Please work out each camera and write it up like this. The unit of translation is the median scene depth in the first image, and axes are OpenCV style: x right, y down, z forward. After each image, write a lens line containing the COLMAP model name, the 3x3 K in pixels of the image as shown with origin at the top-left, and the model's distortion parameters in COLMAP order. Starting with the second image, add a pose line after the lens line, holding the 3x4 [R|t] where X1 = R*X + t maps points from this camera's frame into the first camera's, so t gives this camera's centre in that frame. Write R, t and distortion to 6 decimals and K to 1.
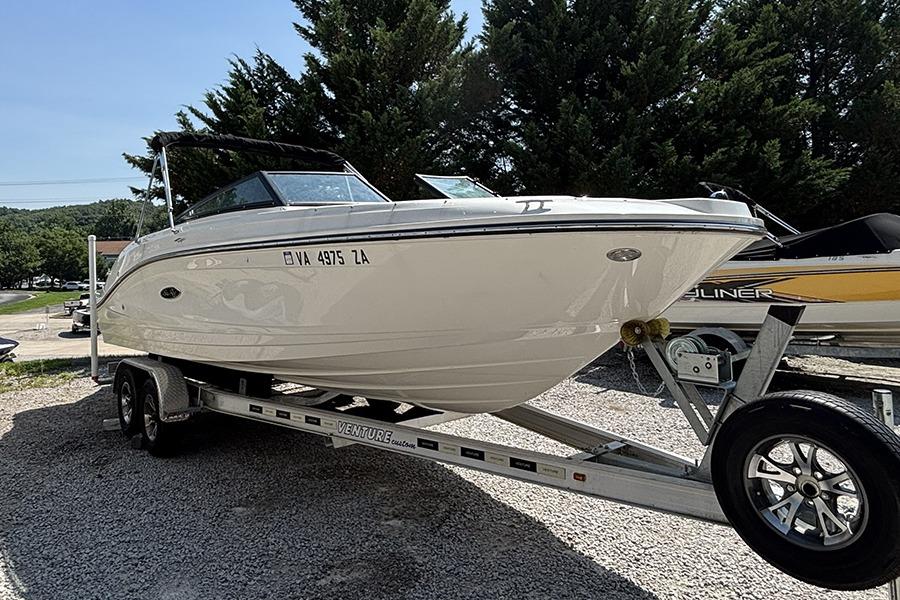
lens RADIAL K [[633.5, 0, 450.1], [0, 633.5, 246.5], [0, 0, 1]] dist [0.007640, -0.000743]
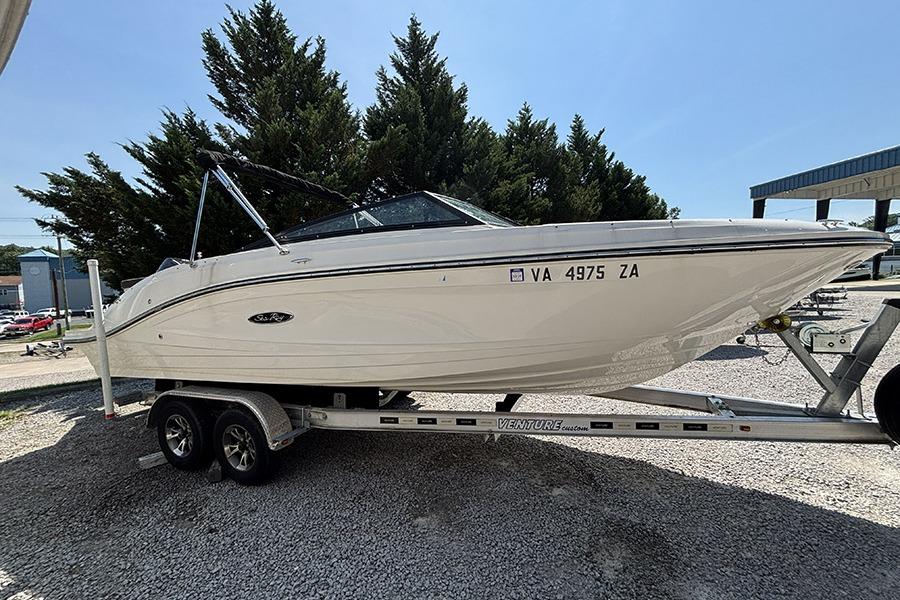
lens RADIAL K [[365.4, 0, 449.0], [0, 365.4, 298.7], [0, 0, 1]] dist [0.002187, 0.000200]
pose [[0.874536, -0.025460, 0.484293, -0.518536], [0.006953, 0.999177, 0.039972, 0.026287], [-0.484912, -0.031589, 0.873993, 0.424053]]
